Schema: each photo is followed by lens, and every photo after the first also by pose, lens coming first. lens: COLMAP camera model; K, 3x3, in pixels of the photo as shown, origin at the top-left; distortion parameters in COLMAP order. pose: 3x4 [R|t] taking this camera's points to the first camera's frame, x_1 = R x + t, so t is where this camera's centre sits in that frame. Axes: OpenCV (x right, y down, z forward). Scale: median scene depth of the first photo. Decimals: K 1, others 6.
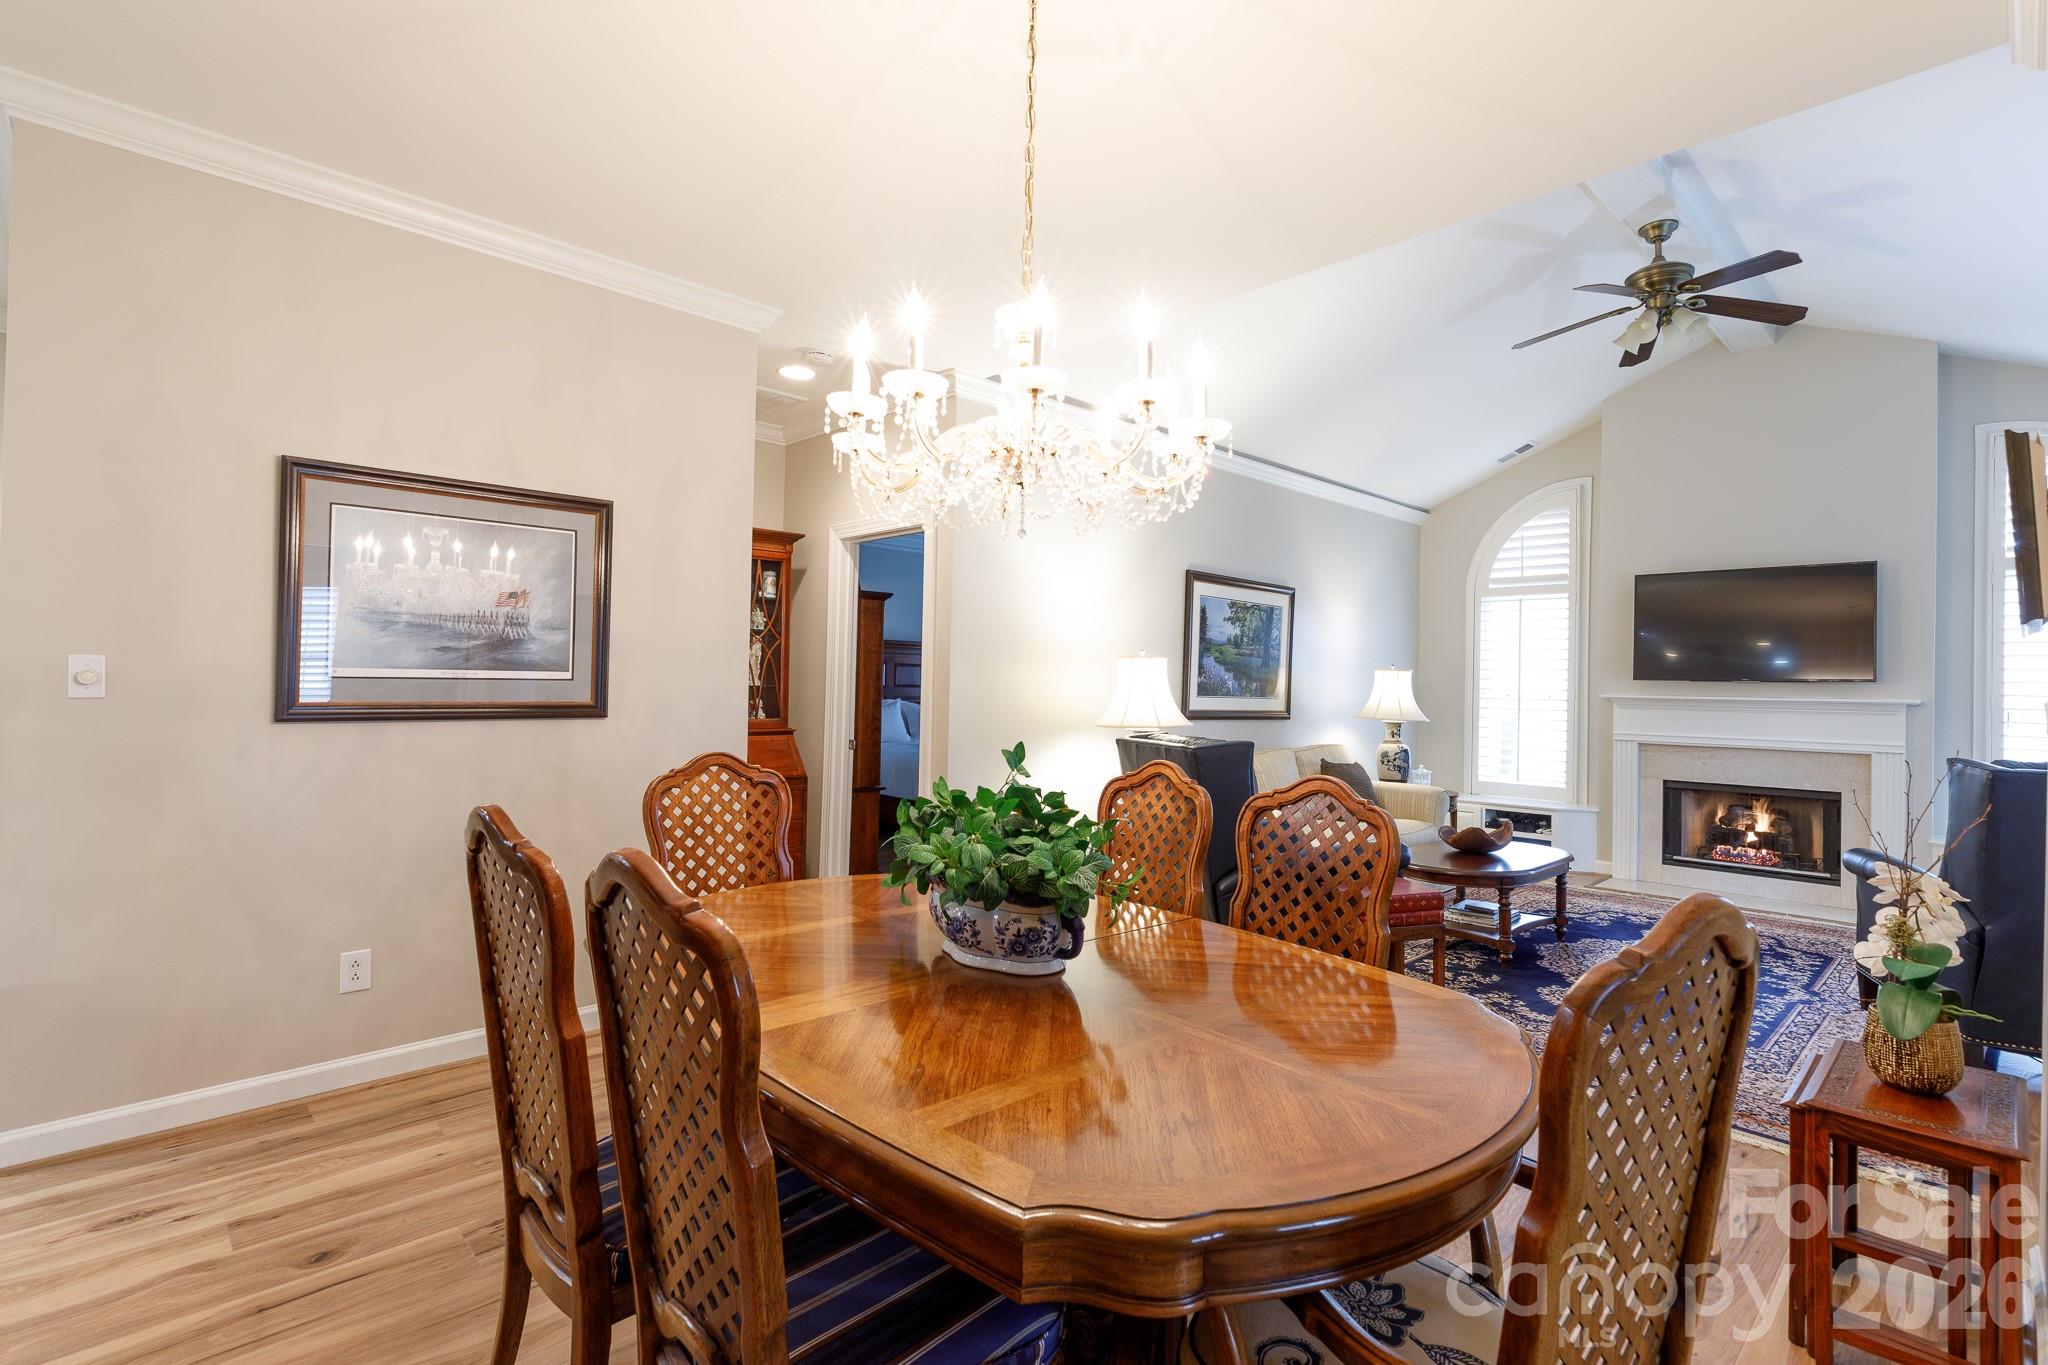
lens RADIAL K [[969.3, 0, 1020.7], [0, 969.3, 671.8], [0, 0, 1]] dist [-0.002372, 0.000144]
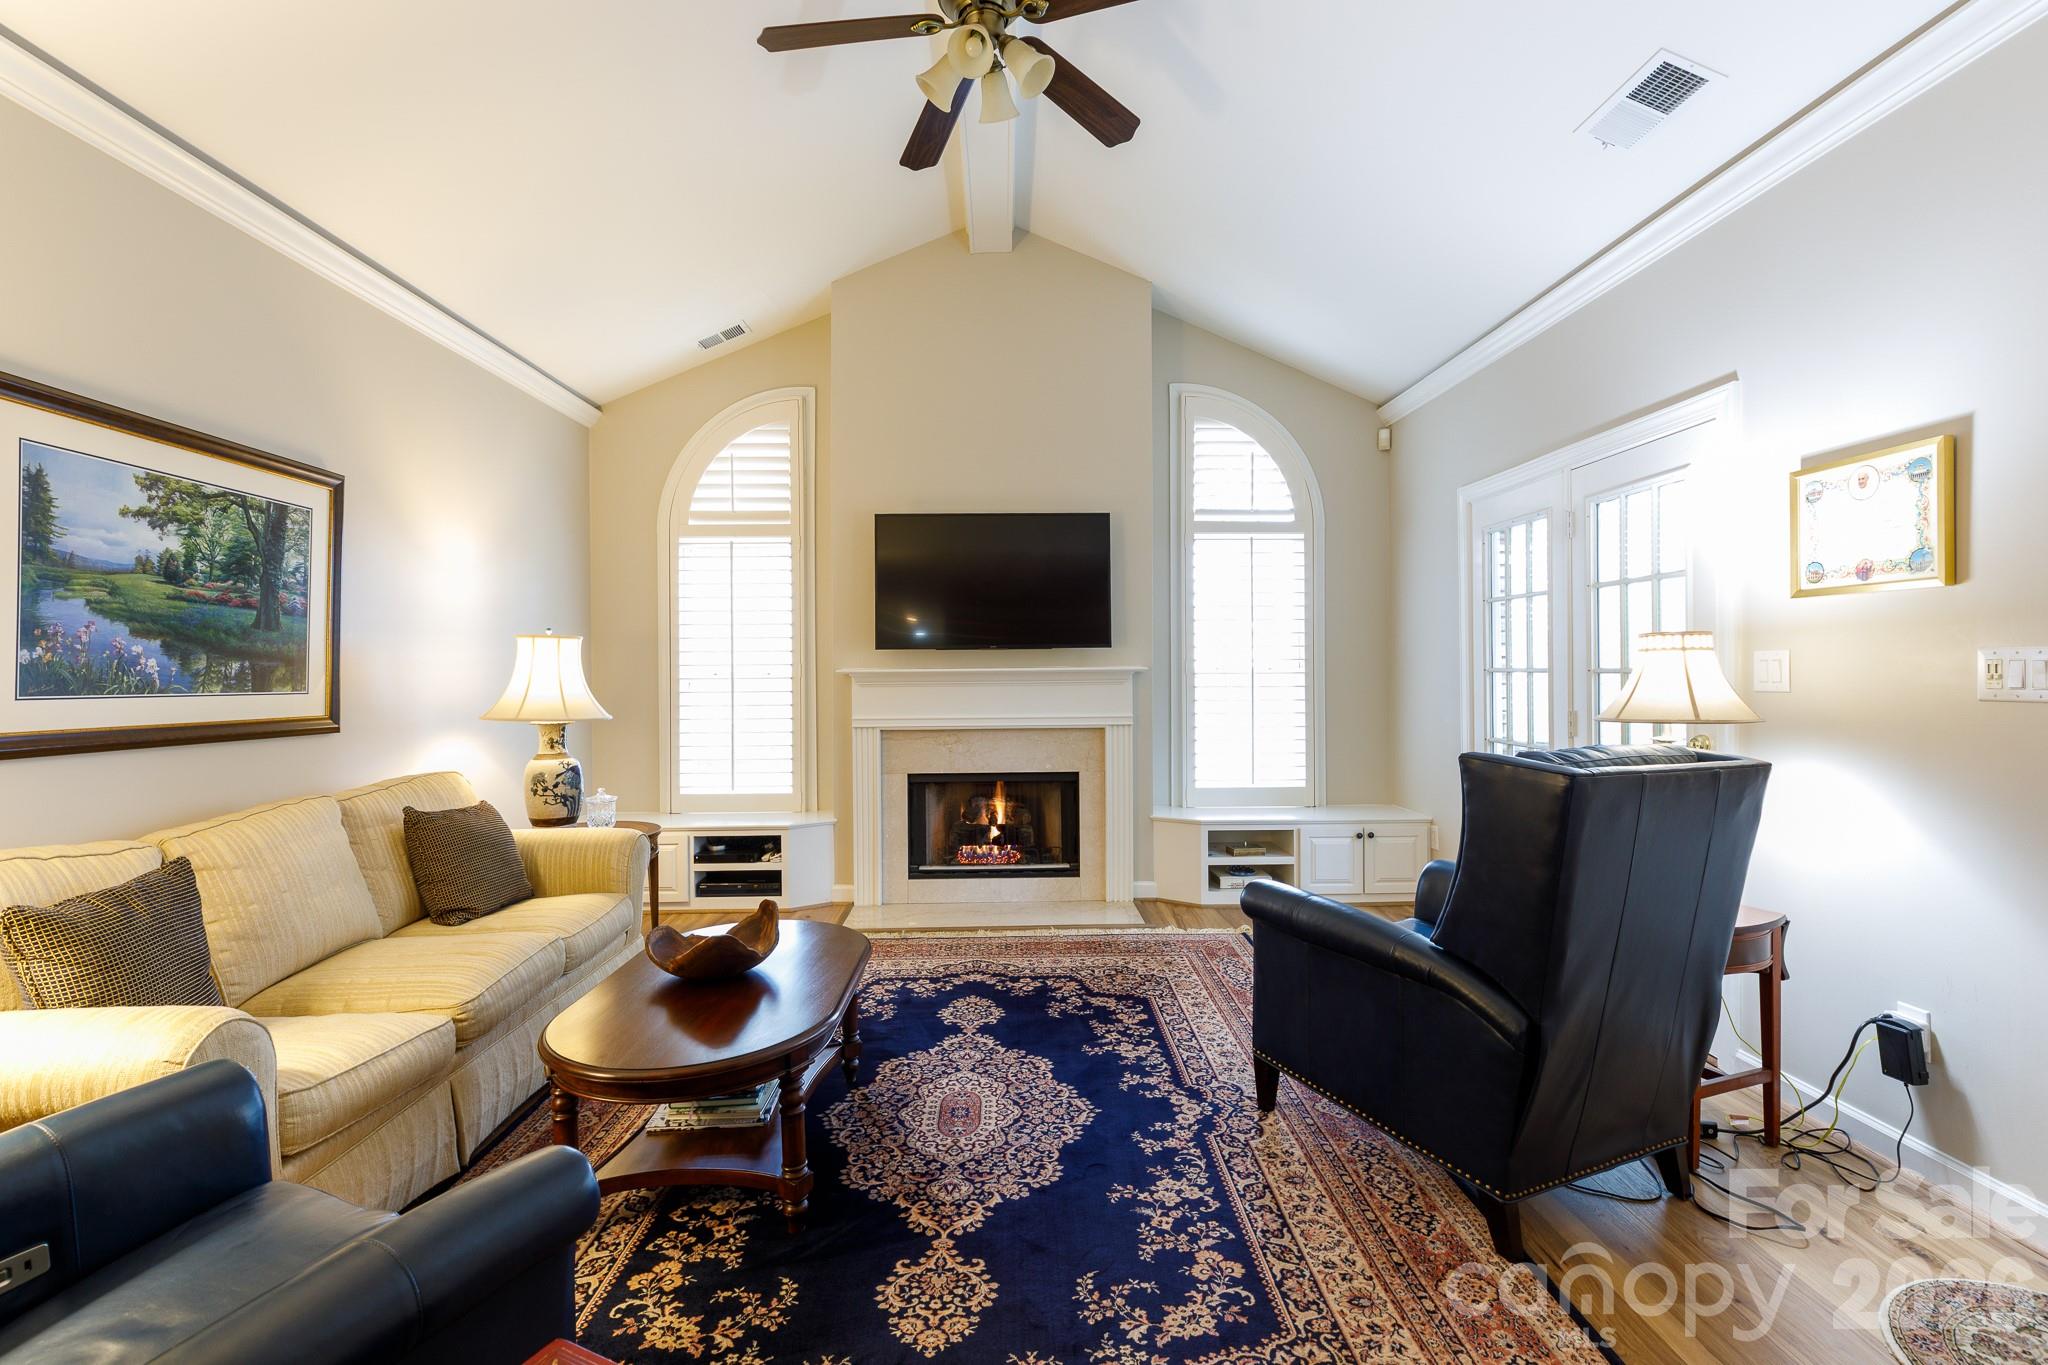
lens RADIAL K [[931.5, 0, 1023.0], [0, 931.5, 675.8], [0, 0, 1]] dist [0.003106, 0.000420]
pose [[0.675813, -0.028839, 0.736508, 0.163434], [0.010360, 0.999507, 0.029630, 0.008649], [-0.737000, -0.012394, 0.675779, 0.410587]]
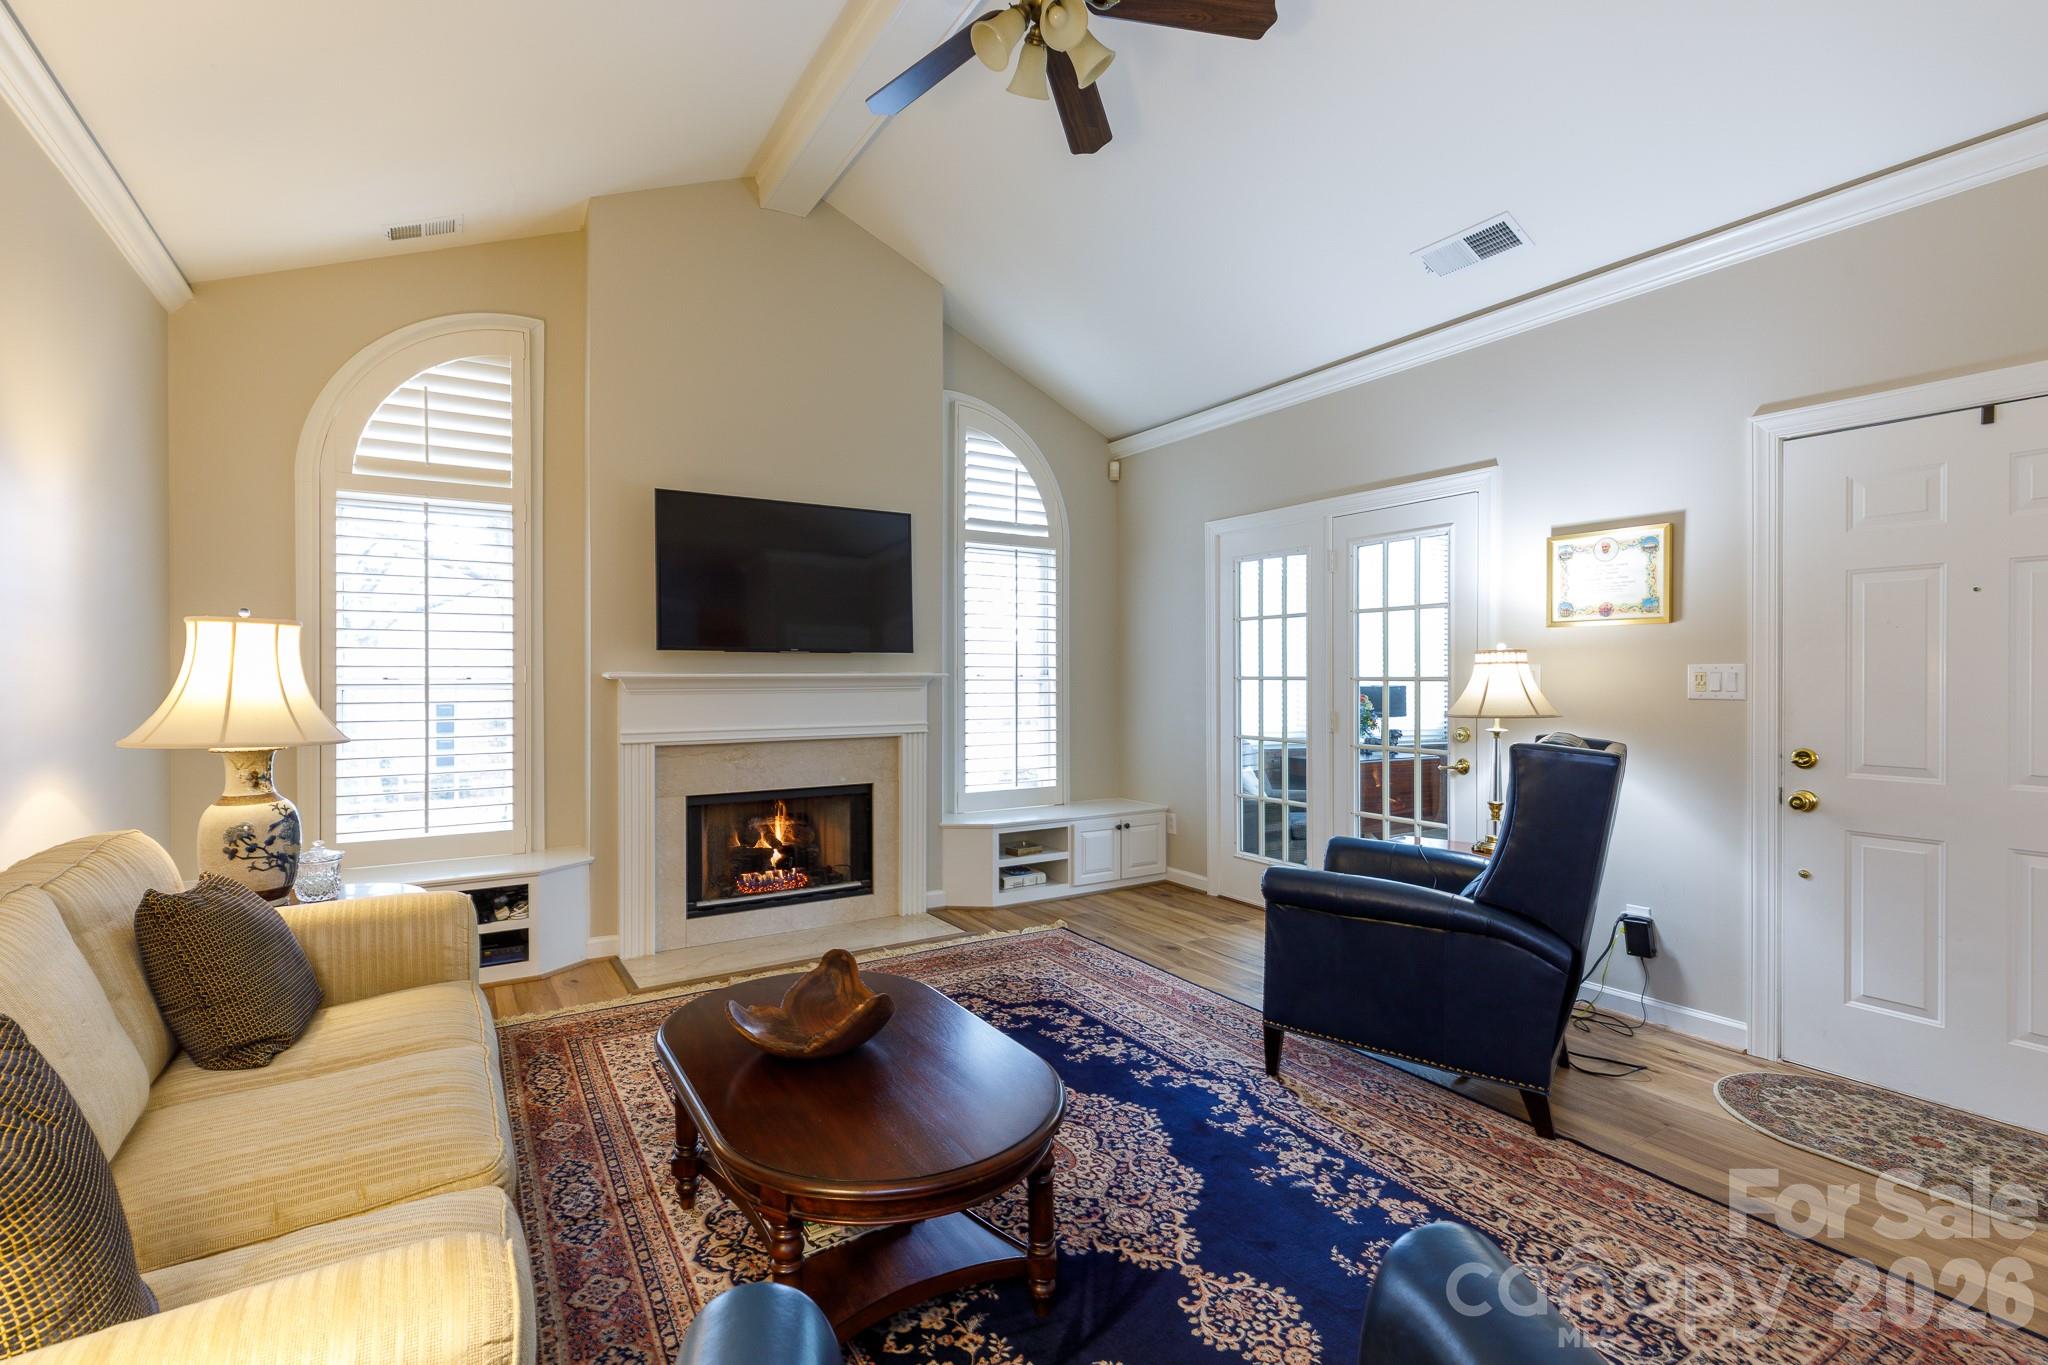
lens RADIAL K [[928.5, 0, 1024.0], [0, 928.5, 682.5], [0, 0, 1]] dist [0.003015, 0.000137]
pose [[0.202866, -0.026842, 0.978838, 0.071308], [-0.008035, 0.999545, 0.029075, 0.010065], [-0.979173, -0.013763, 0.202558, 0.633362]]
